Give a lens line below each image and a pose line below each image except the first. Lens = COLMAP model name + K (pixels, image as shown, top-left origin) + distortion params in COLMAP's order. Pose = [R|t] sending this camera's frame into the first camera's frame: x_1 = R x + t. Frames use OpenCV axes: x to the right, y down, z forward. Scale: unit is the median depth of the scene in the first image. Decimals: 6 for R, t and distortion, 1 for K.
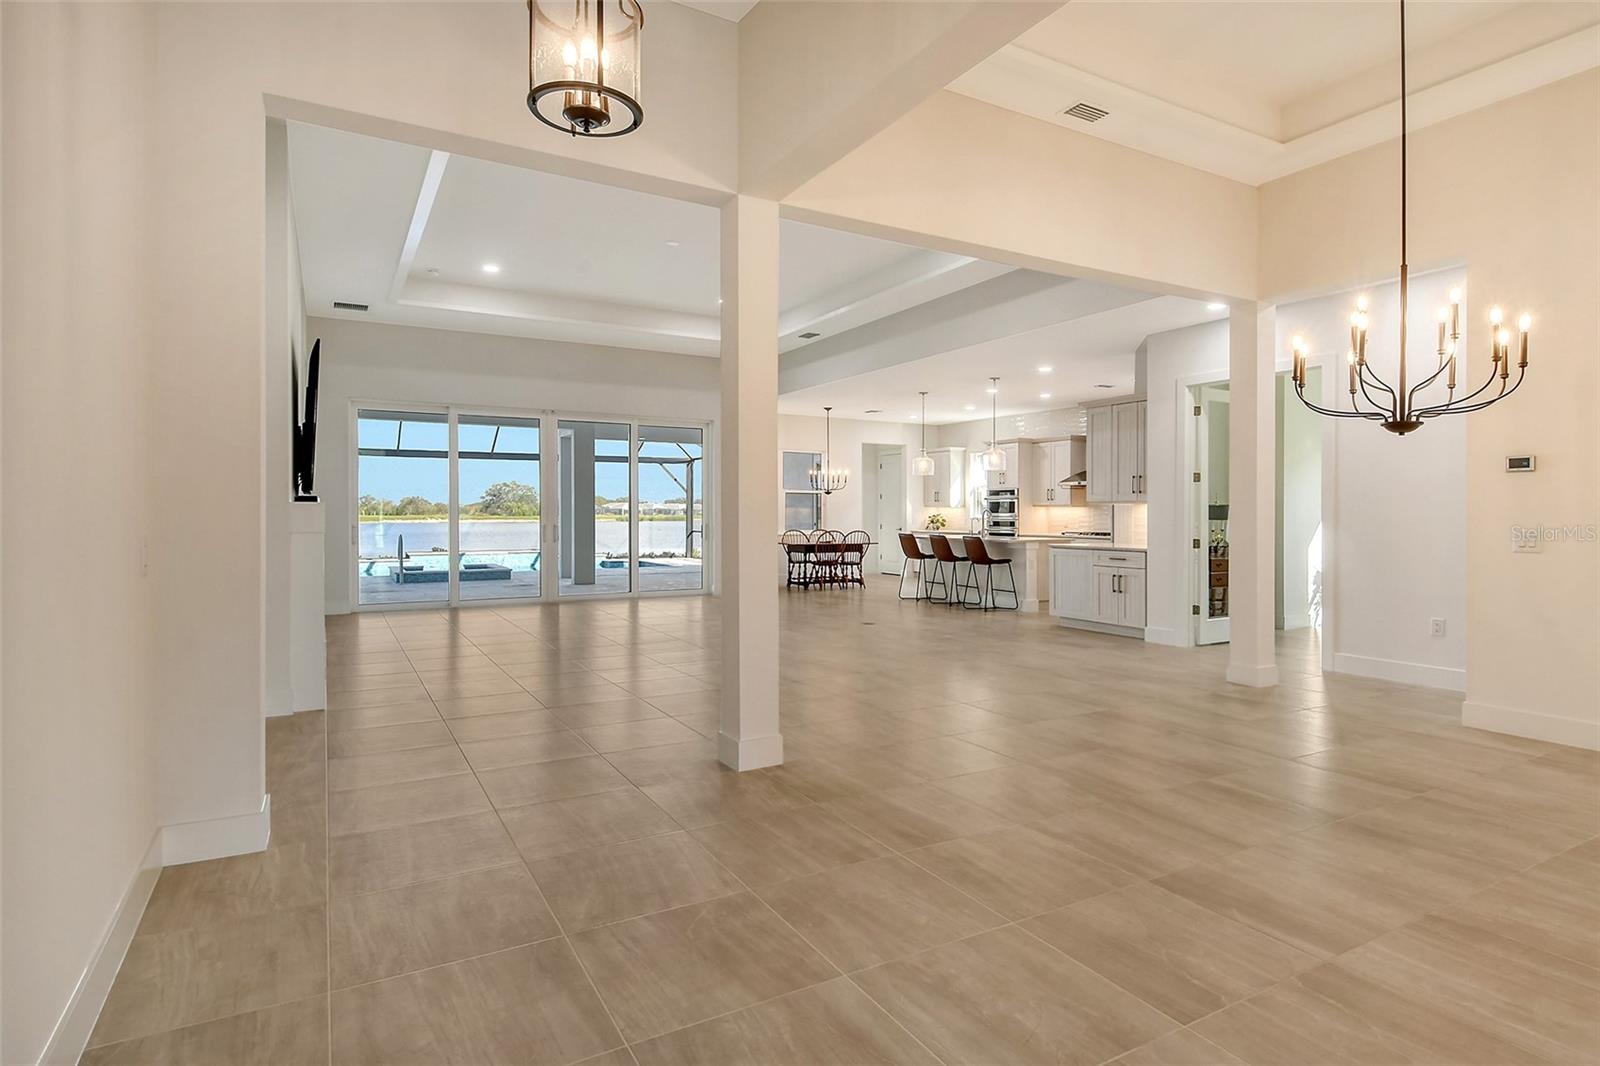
lens RADIAL K [[860.5, 0, 867.2], [0, 860.5, 515.7], [0, 0, 1]] dist [0.007277, -0.010946]
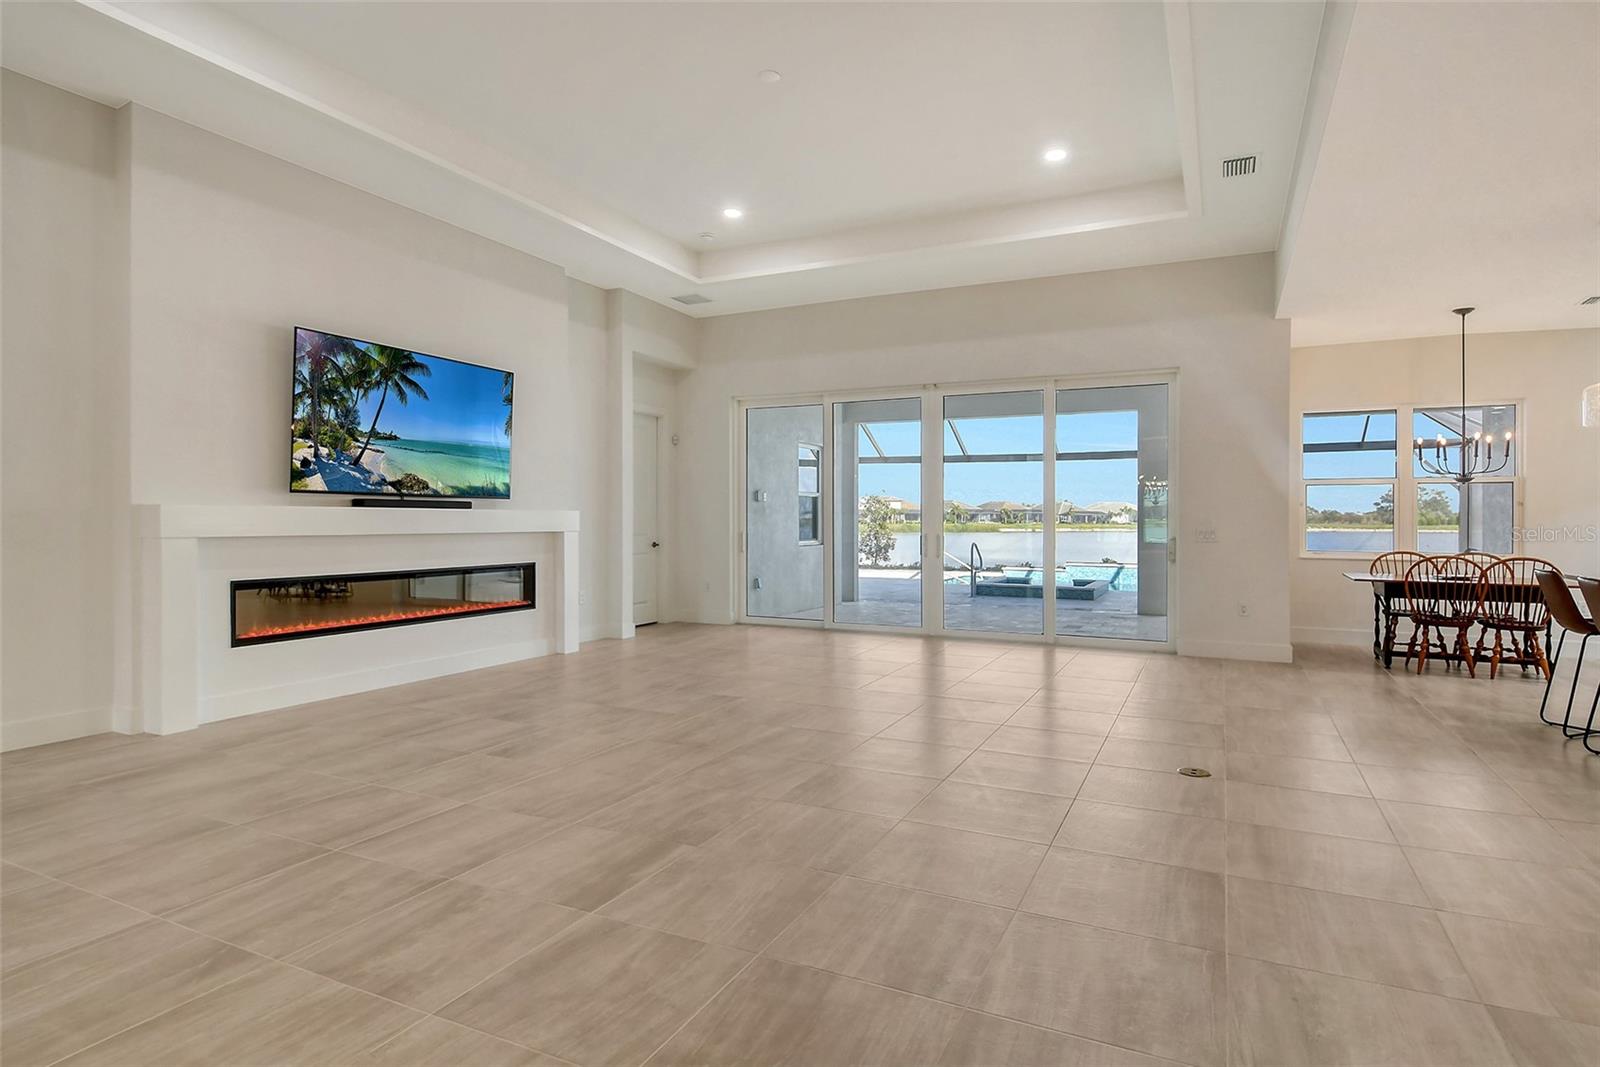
lens RADIAL K [[860.5, 0, 814.4], [0, 860.5, 495.2], [0, 0, 1]] dist [0.007277, -0.010946]
pose [[0.533929, -0.022633, -0.845226, 0.181249], [-0.005528, 0.999527, -0.030257, -0.000300], [0.845511, 0.020827, 0.533552, 0.416490]]
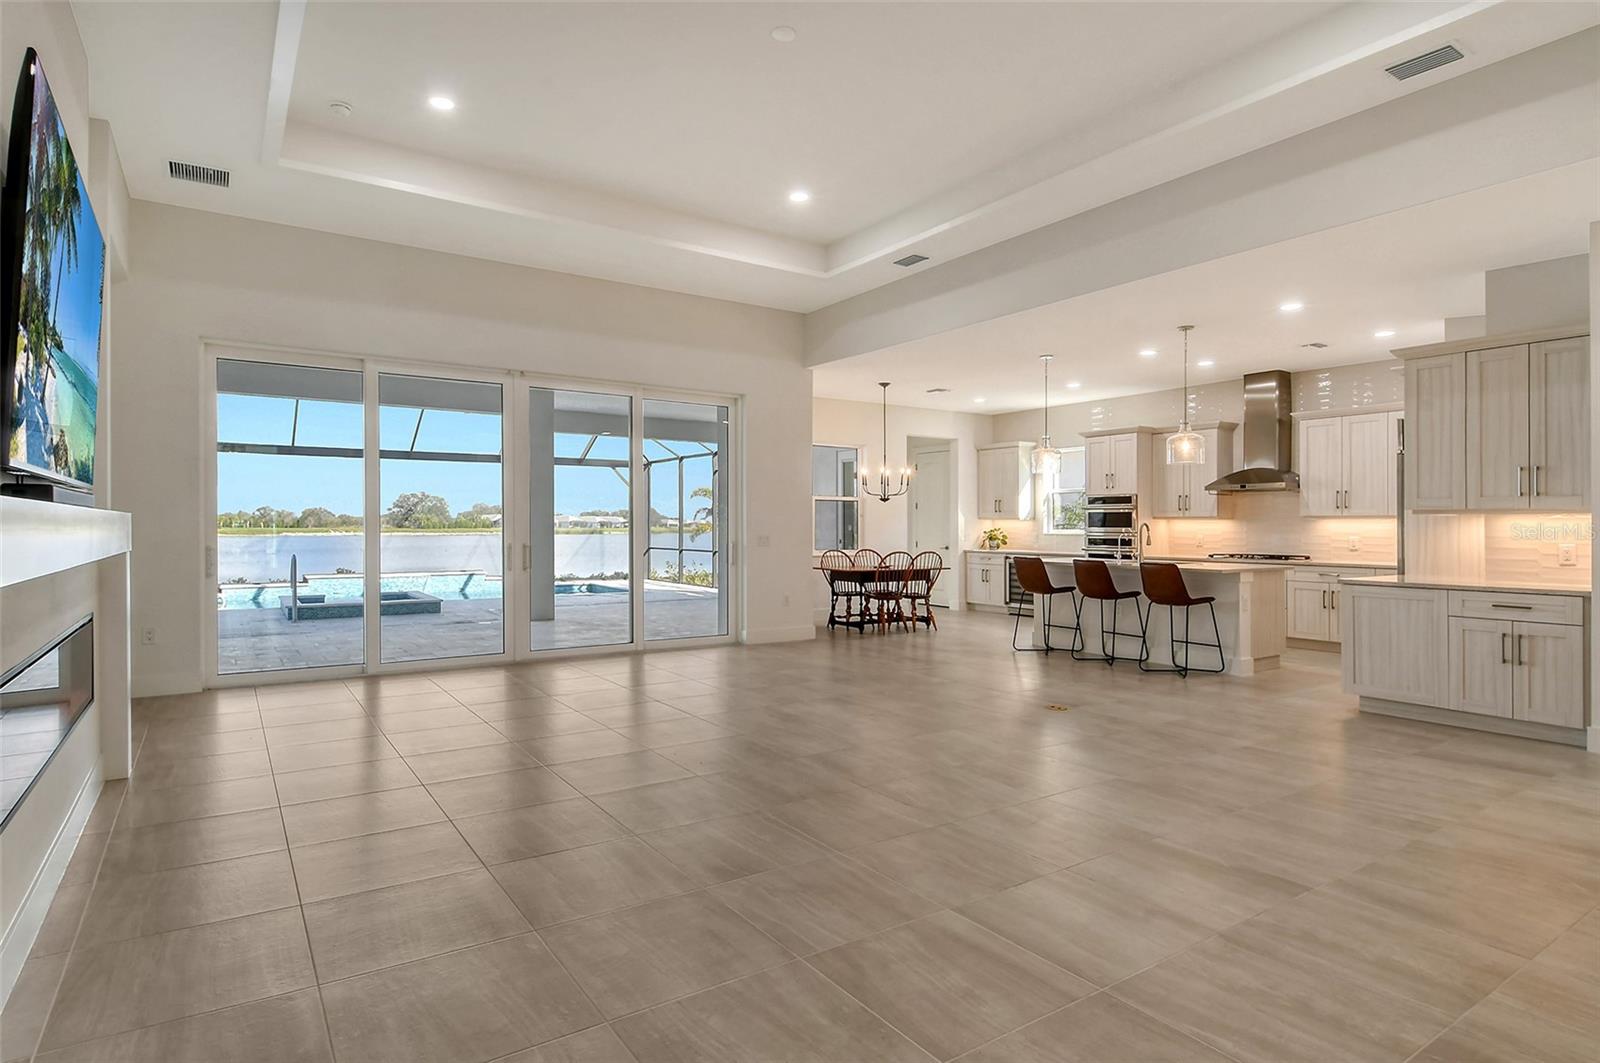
lens RADIAL K [[860.5, 0, 796.4], [0, 860.5, 527.4], [0, 0, 1]] dist [0.007277, -0.010946]
pose [[0.999715, 0.001715, 0.023797, -0.138176], [-0.001678, 0.999997, -0.001538, -0.001673], [-0.023799, 0.001498, 0.999716, 0.270520]]
